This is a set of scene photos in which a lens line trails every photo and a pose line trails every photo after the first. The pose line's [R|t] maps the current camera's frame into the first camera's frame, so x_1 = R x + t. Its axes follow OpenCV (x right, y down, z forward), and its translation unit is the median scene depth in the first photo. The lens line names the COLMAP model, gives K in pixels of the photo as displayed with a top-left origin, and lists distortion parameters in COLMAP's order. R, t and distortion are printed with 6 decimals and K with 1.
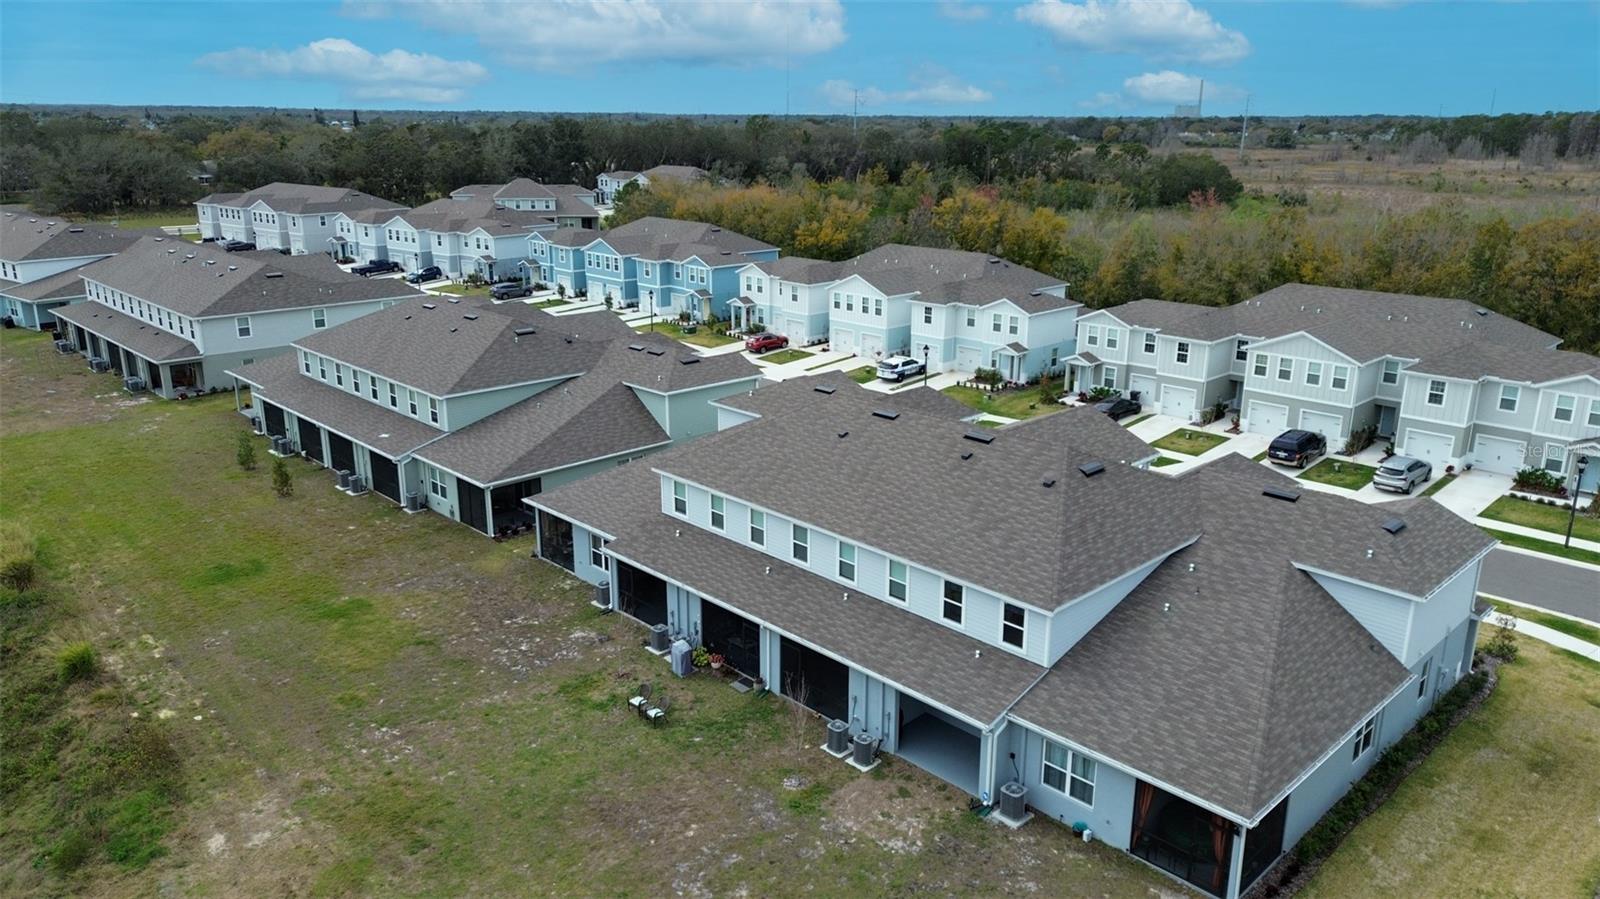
lens RADIAL K [[1122.0, 0, 800.8], [0, 1122.0, 438.3], [0, 0, 1]] dist [0.061539, -0.055154]
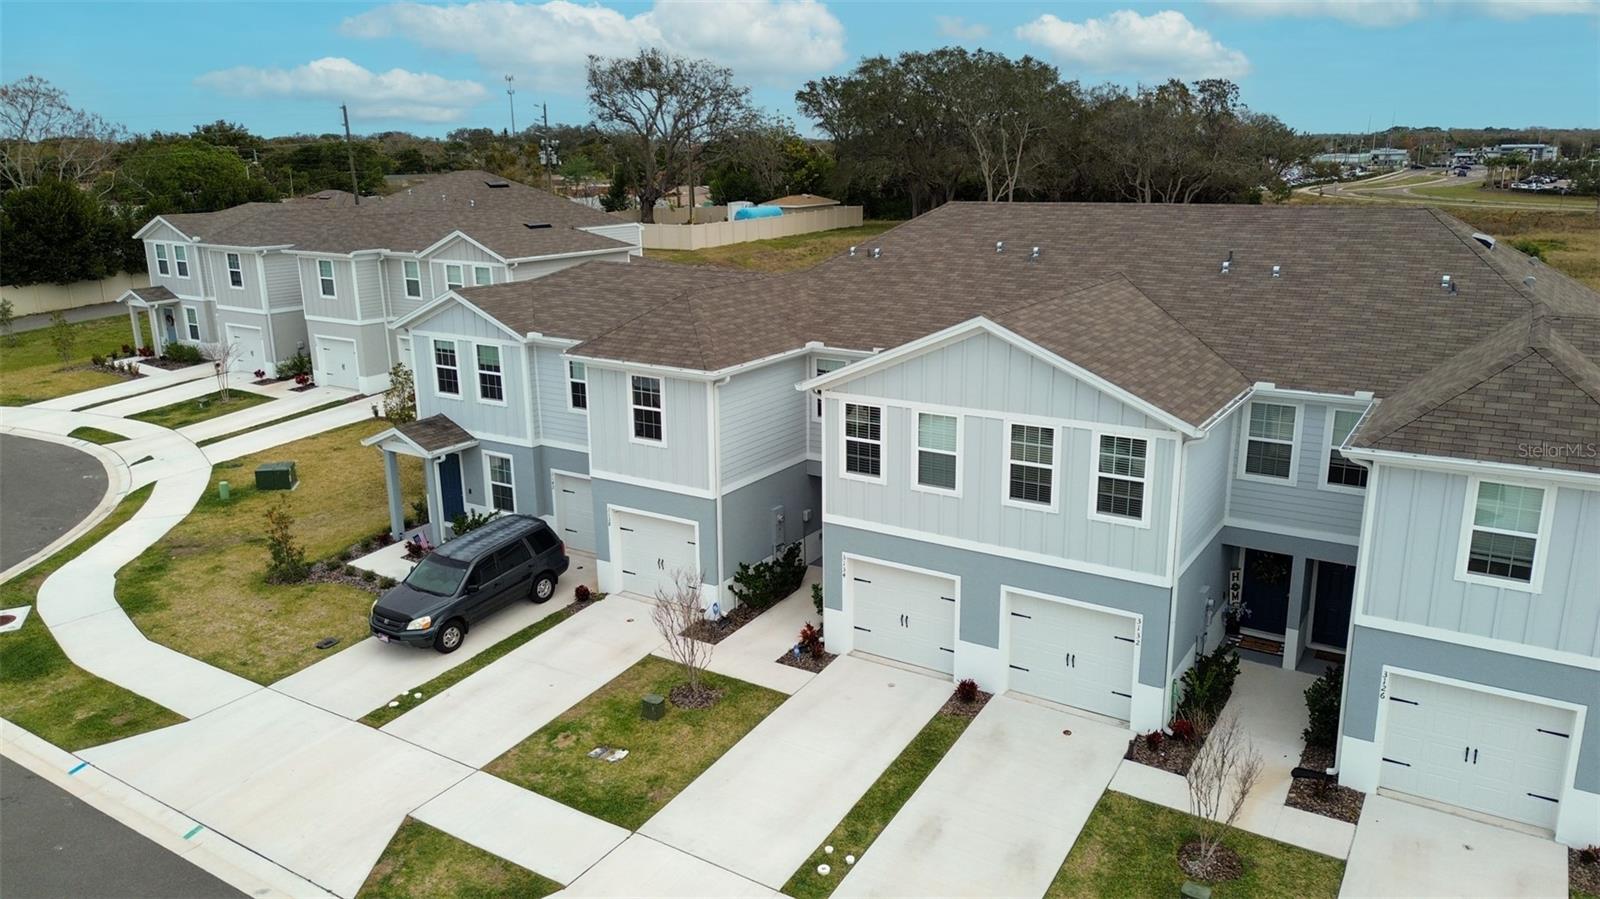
lens RADIAL K [[1122.0, 0, 810.0], [0, 1122.0, 434.6], [0, 0, 1]] dist [0.061539, -0.055154]
pose [[0.972434, -0.072783, 0.221530, 0.344643], [0.079418, 0.996616, -0.021180, -0.063977], [-0.219239, 0.038190, 0.974923, 0.754169]]
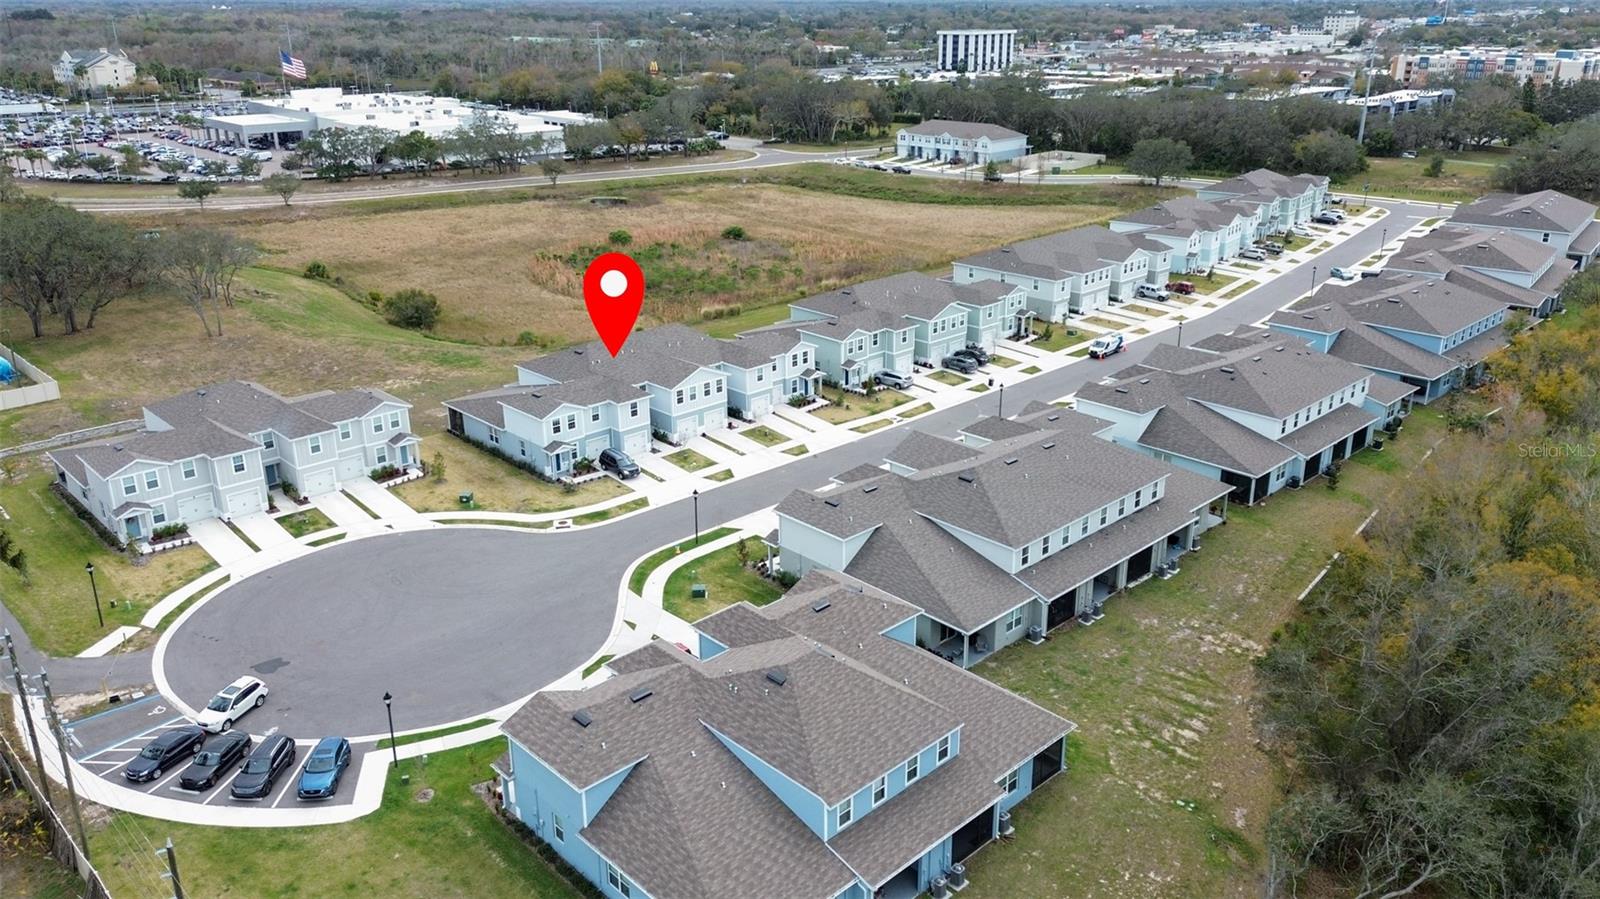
lens RADIAL K [[1122.0, 0, 799.0], [0, 1122.0, 440.6], [0, 0, 1]] dist [0.061539, -0.055154]
pose [[0.012207, -0.357849, 0.933700, -1.039790], [0.281184, 0.897318, 0.340229, -0.494384], [-0.959576, 0.258388, 0.111575, 0.735250]]
